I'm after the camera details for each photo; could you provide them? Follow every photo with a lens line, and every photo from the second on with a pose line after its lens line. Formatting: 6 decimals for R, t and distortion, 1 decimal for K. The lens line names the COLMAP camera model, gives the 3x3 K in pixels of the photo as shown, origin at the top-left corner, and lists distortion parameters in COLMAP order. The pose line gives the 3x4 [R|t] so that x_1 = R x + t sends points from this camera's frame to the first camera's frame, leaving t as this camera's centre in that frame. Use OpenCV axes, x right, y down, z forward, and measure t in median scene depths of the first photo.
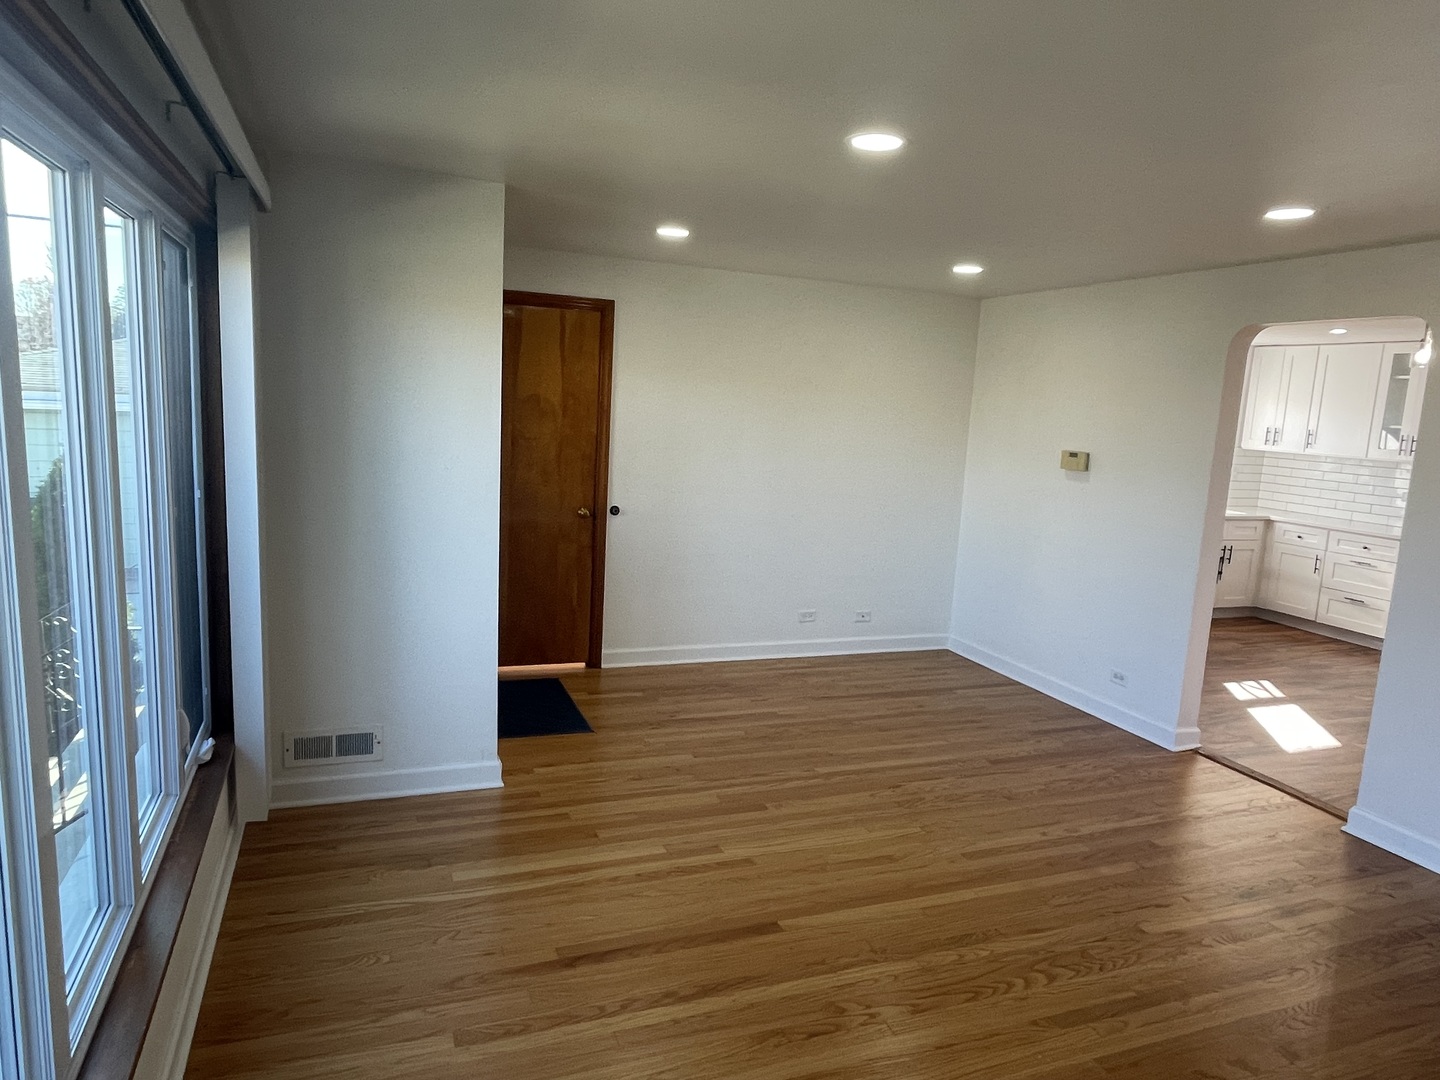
lens RADIAL K [[928.1, 0, 721.8], [0, 928.1, 543.6], [0, 0, 1]] dist [-0.009951, -0.000725]
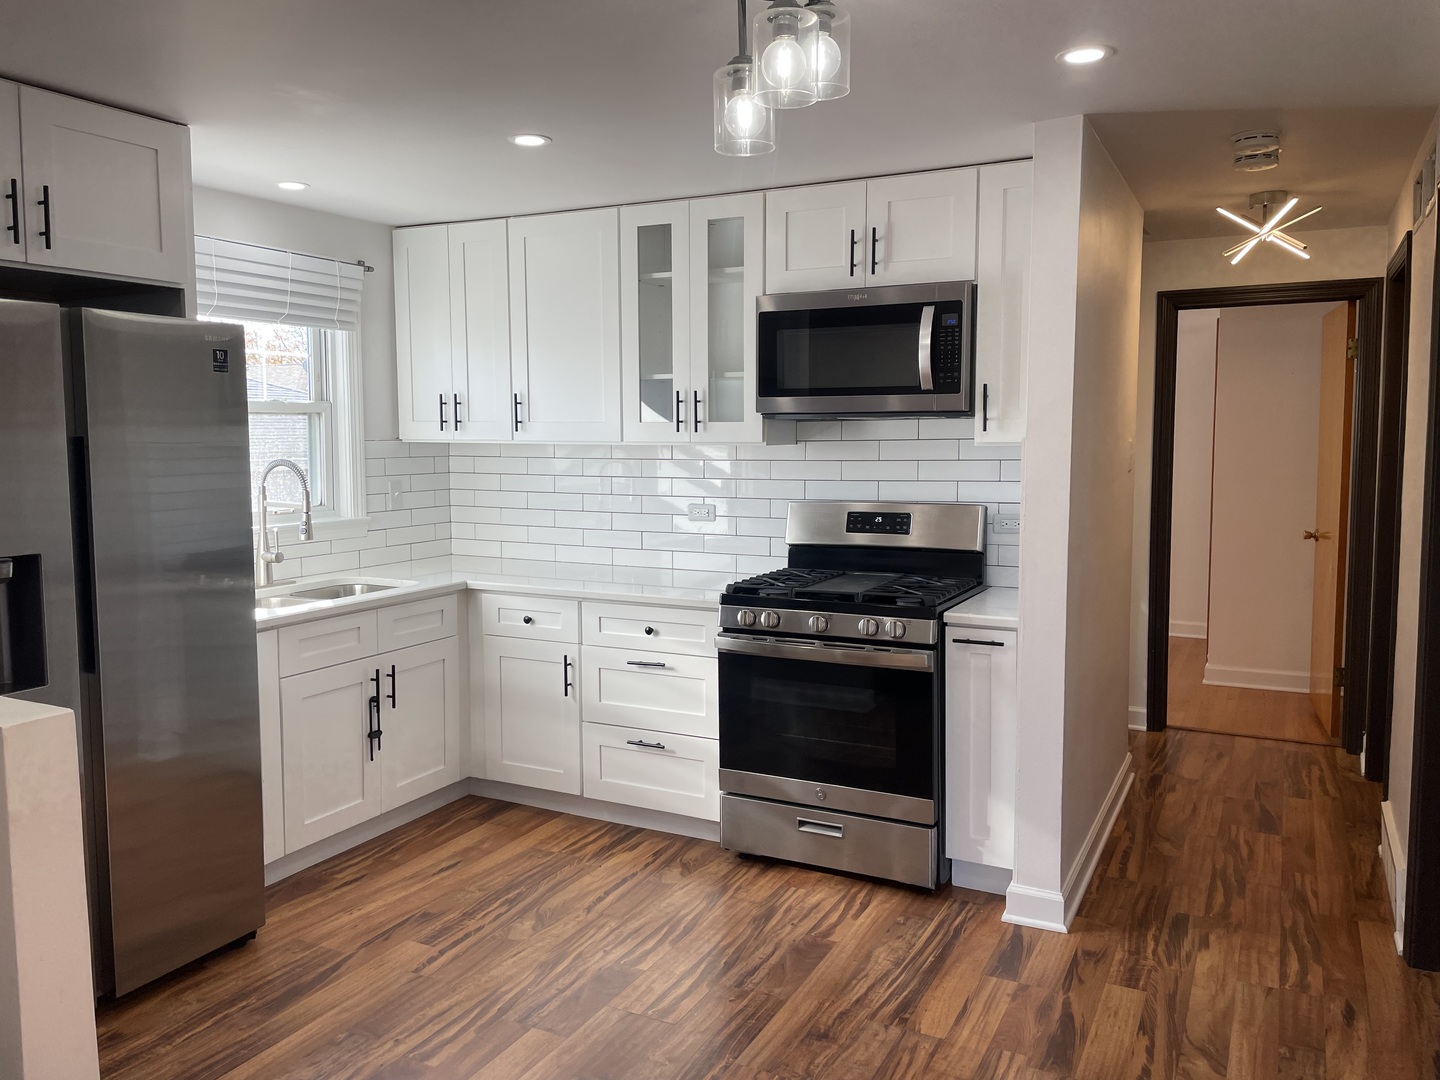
lens RADIAL K [[1098.0, 0, 724.1], [0, 1098.0, 534.1], [0, 0, 1]] dist [0.102059, 0.001427]
pose [[0.748596, -0.116041, 0.652793, 0.331778], [0.142693, 0.989691, 0.012294, -0.041683], [-0.647490, 0.083945, 0.757437, 0.497521]]
